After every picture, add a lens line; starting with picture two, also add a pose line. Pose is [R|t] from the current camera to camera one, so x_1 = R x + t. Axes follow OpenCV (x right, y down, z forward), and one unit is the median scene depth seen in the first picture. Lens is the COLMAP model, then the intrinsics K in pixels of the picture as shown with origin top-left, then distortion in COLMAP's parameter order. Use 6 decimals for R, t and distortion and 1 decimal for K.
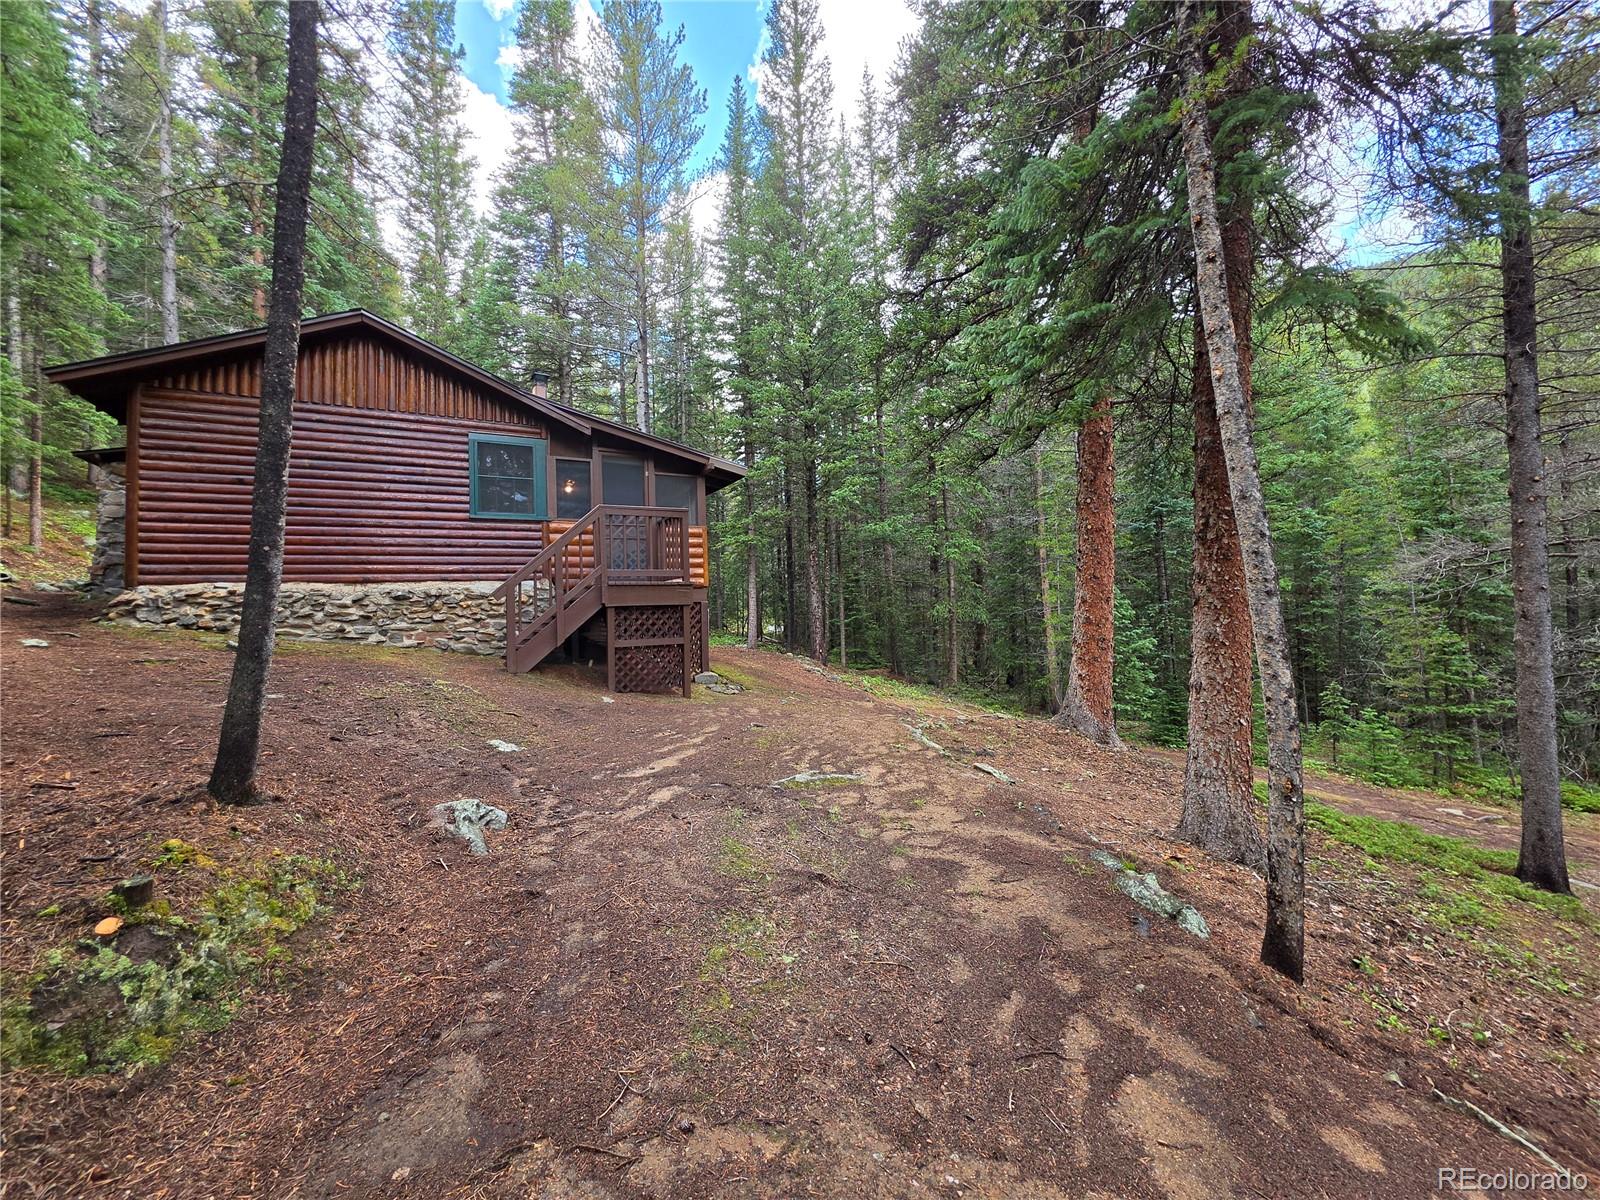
lens RADIAL K [[641.2, 0, 788.5], [0, 641.2, 582.5], [0, 0, 1]] dist [-0.003629, 0.000238]
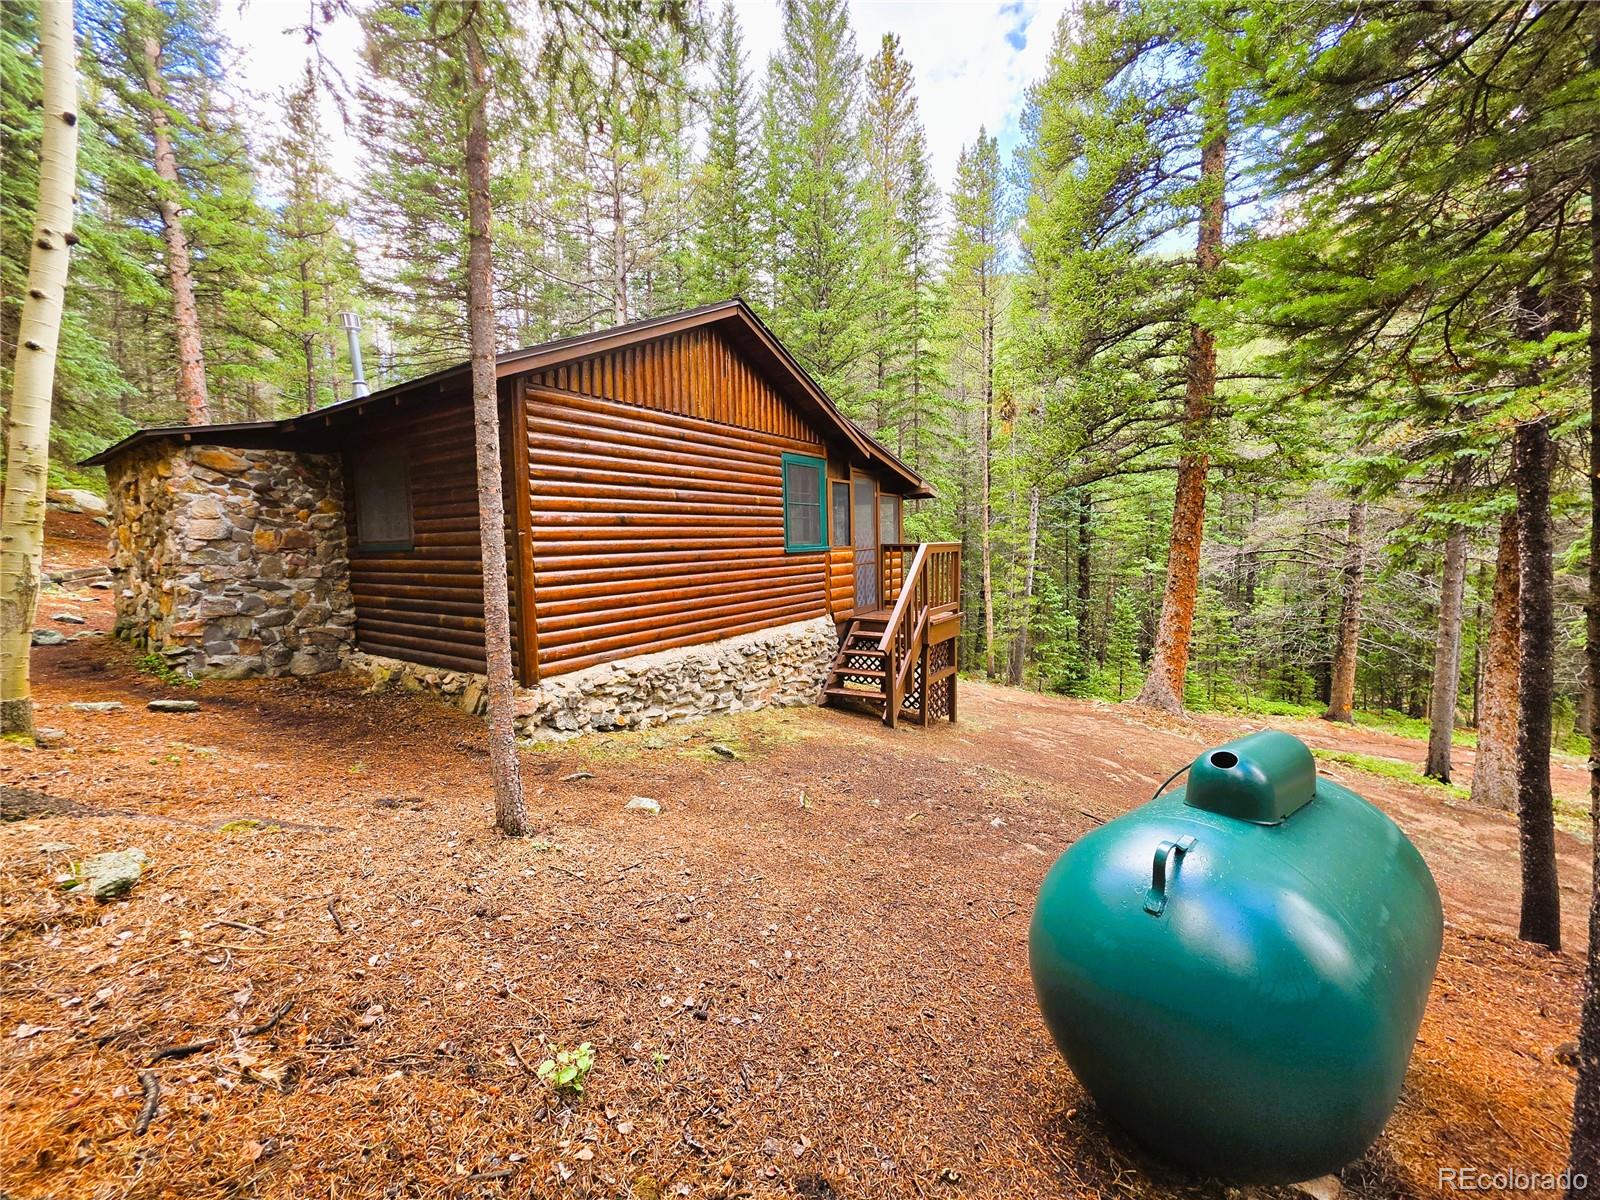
lens RADIAL K [[641.2, 0, 788.5], [0, 641.2, 582.5], [0, 0, 1]] dist [-0.003629, 0.000238]
pose [[0.886899, -0.016345, 0.461675, -0.902205], [-0.030489, 0.995124, 0.093802, -0.143251], [-0.460957, -0.097269, 0.882076, 0.224559]]
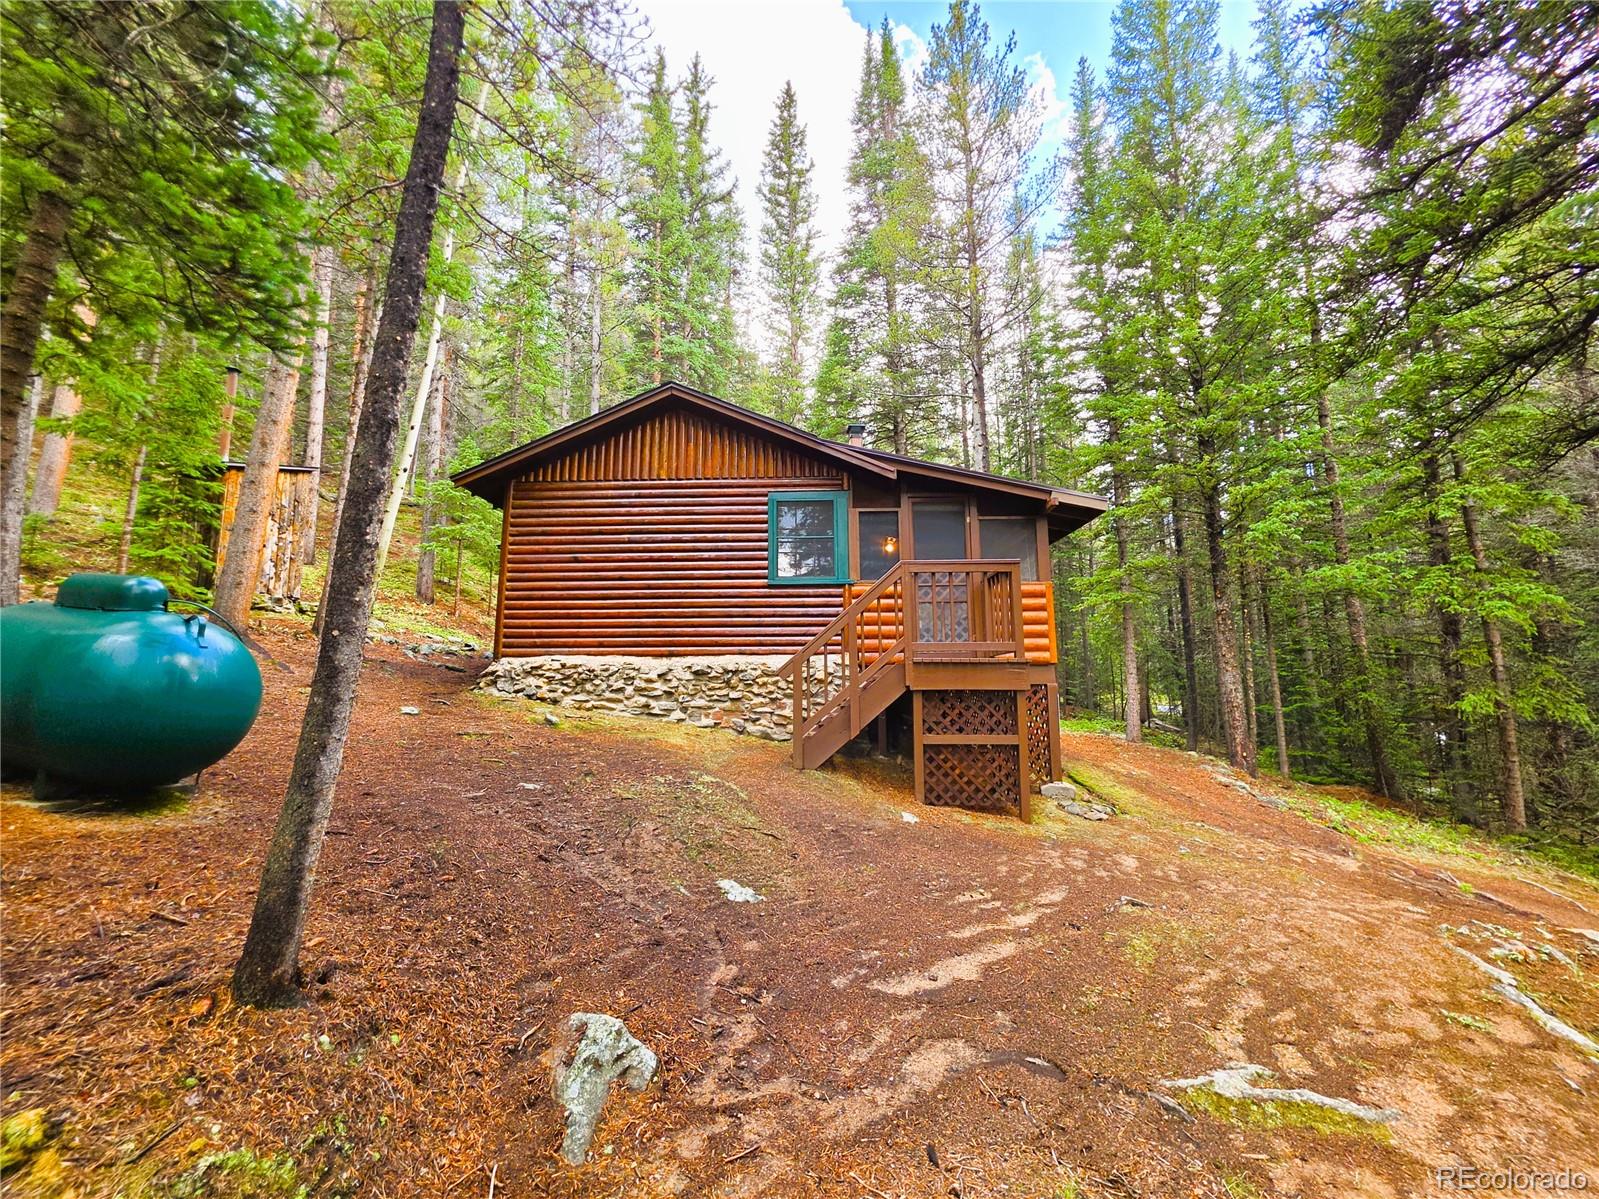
lens RADIAL K [[661.3, 0, 782.7], [0, 661.3, 580.8], [0, 0, 1]] dist [-0.004810, -0.000131]
pose [[0.853672, -0.047877, -0.518606, 0.005372], [-0.004161, 0.995107, -0.098717, -0.014307], [0.520794, 0.086430, 0.849296, 0.217728]]
